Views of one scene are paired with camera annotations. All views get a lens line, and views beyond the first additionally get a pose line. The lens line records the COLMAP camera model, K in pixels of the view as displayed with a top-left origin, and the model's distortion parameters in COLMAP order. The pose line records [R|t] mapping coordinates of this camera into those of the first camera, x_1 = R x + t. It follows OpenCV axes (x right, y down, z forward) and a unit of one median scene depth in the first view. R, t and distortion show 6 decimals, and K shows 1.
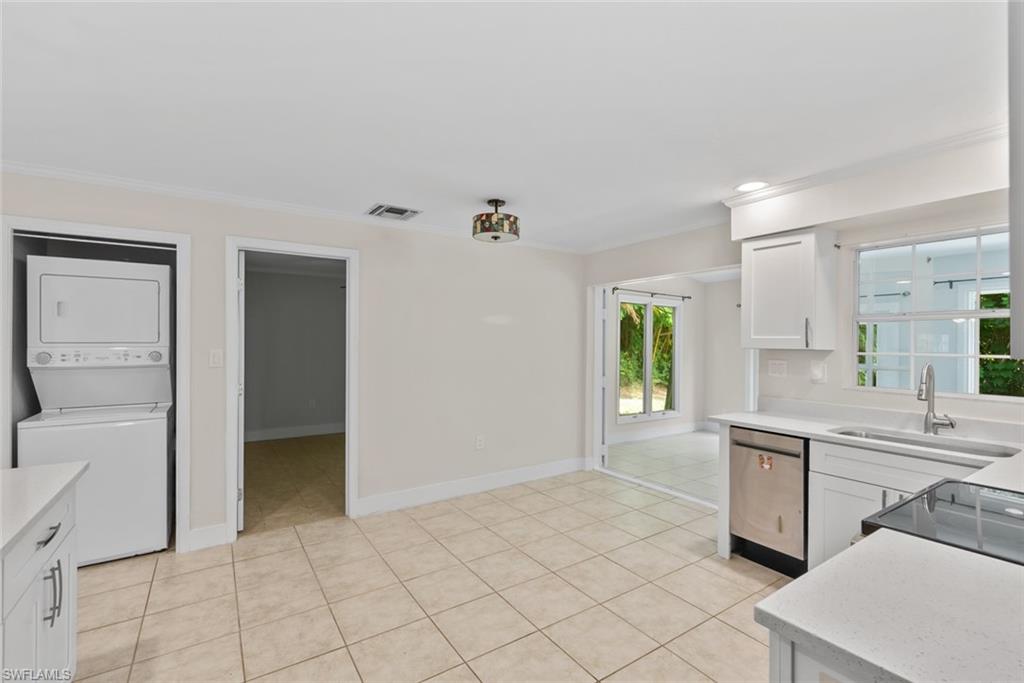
lens RADIAL K [[454.9, 0, 519.6], [0, 454.9, 351.9], [0, 0, 1]] dist [0.003639, 0.000466]
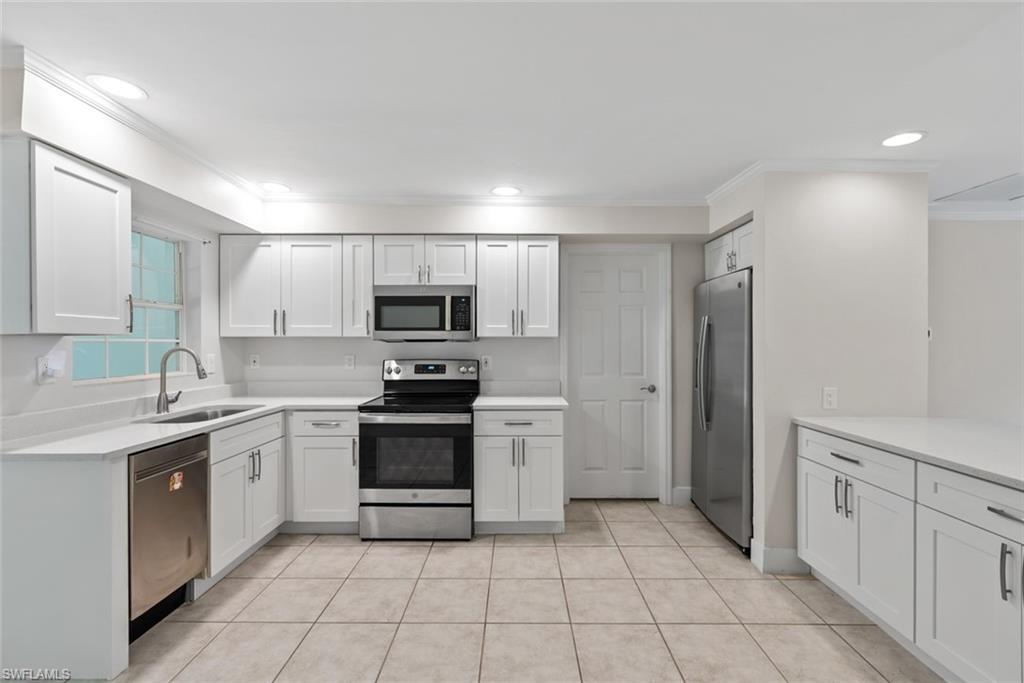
lens RADIAL K [[454.9, 0, 508.9], [0, 454.9, 340.8], [0, 0, 1]] dist [0.003639, 0.000466]
pose [[-0.822759, -0.009457, 0.568312, -0.376784], [-0.002435, 0.999911, 0.013113, -0.007441], [-0.568385, 0.009405, -0.822709, 1.366825]]
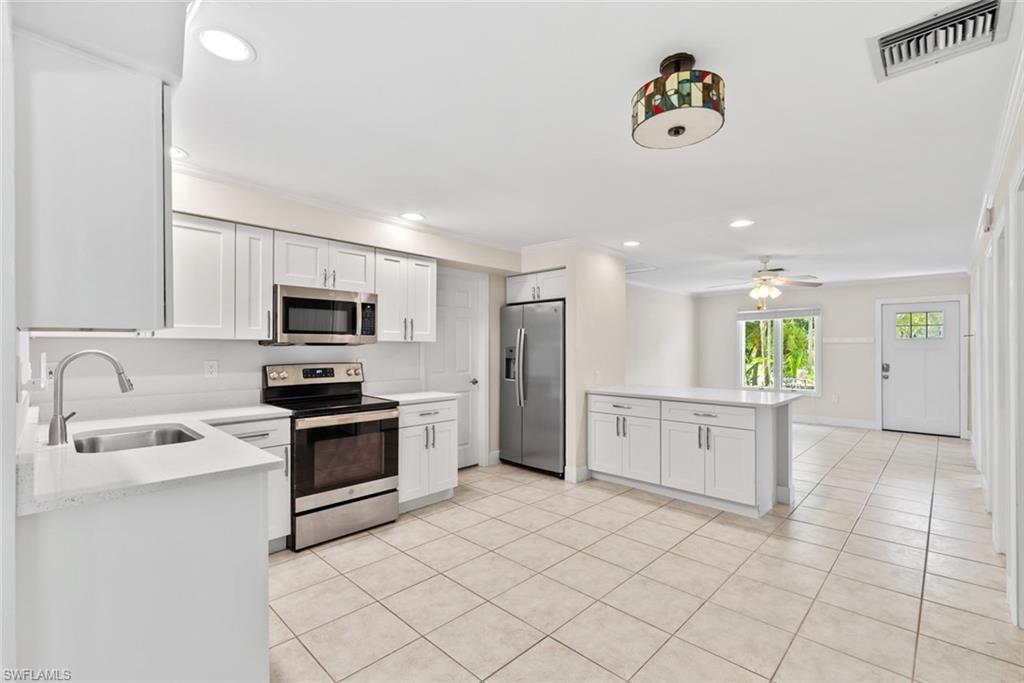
lens RADIAL K [[454.9, 0, 514.7], [0, 454.9, 345.0], [0, 0, 1]] dist [0.003639, 0.000466]
pose [[-0.979013, -0.012317, -0.203425, 0.303937], [-0.013474, 0.999900, 0.004304, -0.001011], [0.203351, 0.006955, -0.979081, 1.830715]]
